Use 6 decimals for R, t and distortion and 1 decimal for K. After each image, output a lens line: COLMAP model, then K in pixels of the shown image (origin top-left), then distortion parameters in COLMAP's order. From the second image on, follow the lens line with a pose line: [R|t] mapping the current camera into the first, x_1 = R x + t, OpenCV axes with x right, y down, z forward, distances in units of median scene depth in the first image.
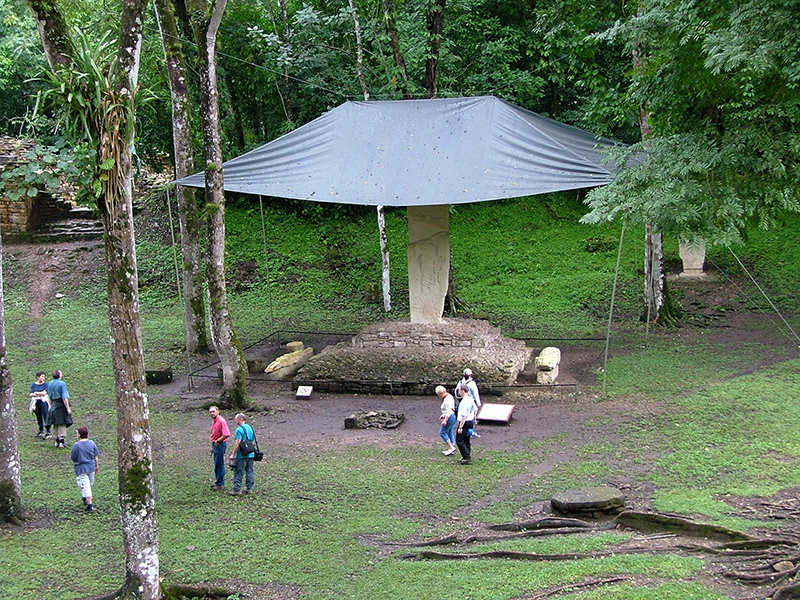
lens RADIAL K [[3132.1, 0, 400.0], [0, 3132.1, 300.0], [0, 0, 1]] dist [0.179220, 0.659879]
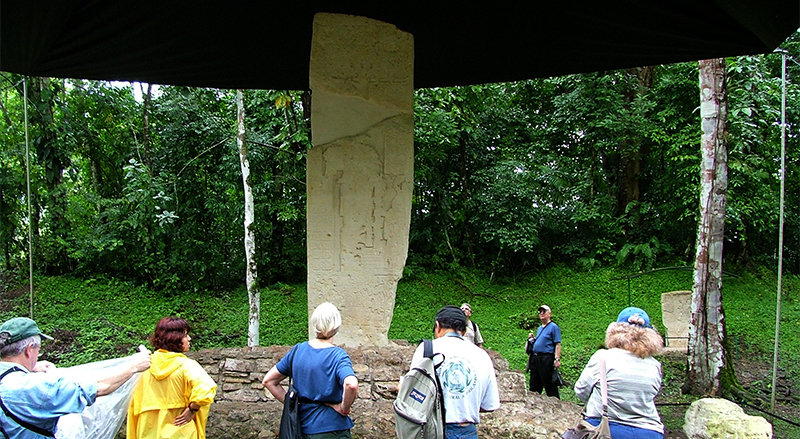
lens RADIAL K [[973.2, 0, 403.0], [0, 973.2, 251.0], [0, 0, 1]] dist [-0.131833, 0.001409]
pose [[0.990246, 0.039559, 0.133599, -0.001392], [-0.007952, 0.973333, -0.229260, 0.021709], [-0.139106, 0.225962, 0.964153, 0.804448]]
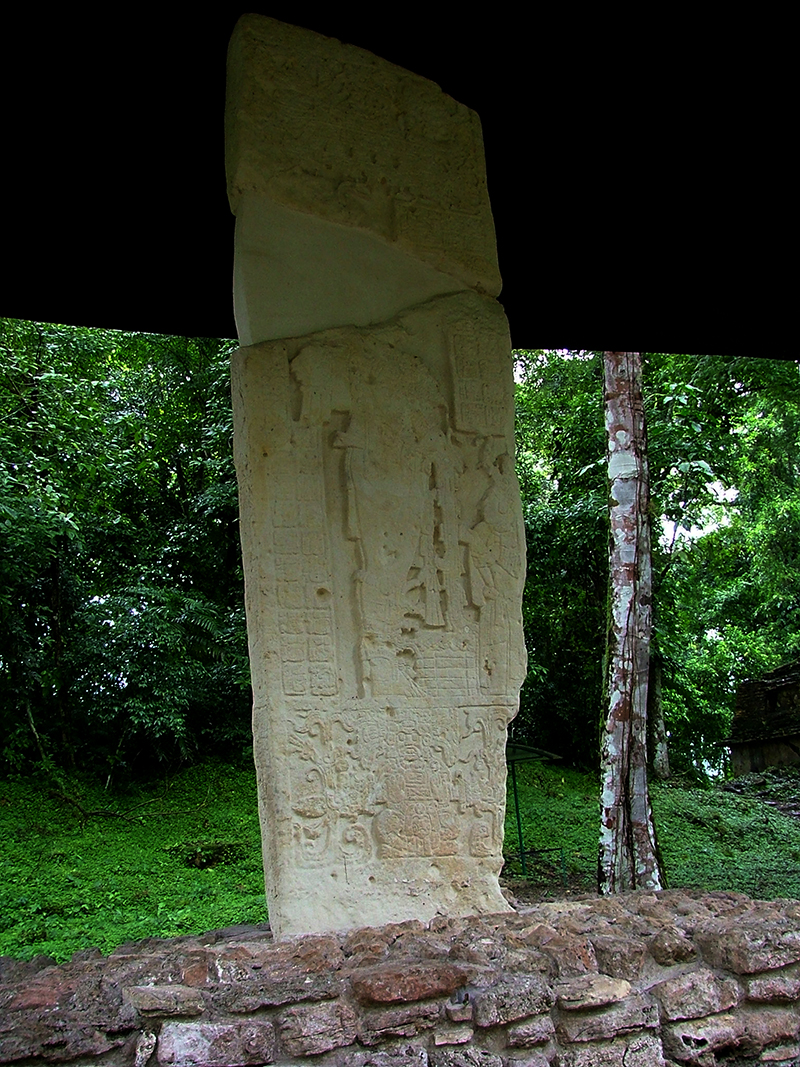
lens RADIAL K [[1227.3, 0, 455.1], [0, 1227.3, 534.3], [0, 0, 1]] dist [-0.206607, 0.346908]
pose [[0.784240, 0.110264, 0.610581, -0.020471], [0.158174, 0.916037, -0.368587, 0.010328], [-0.599957, 0.385639, 0.700953, 0.877526]]
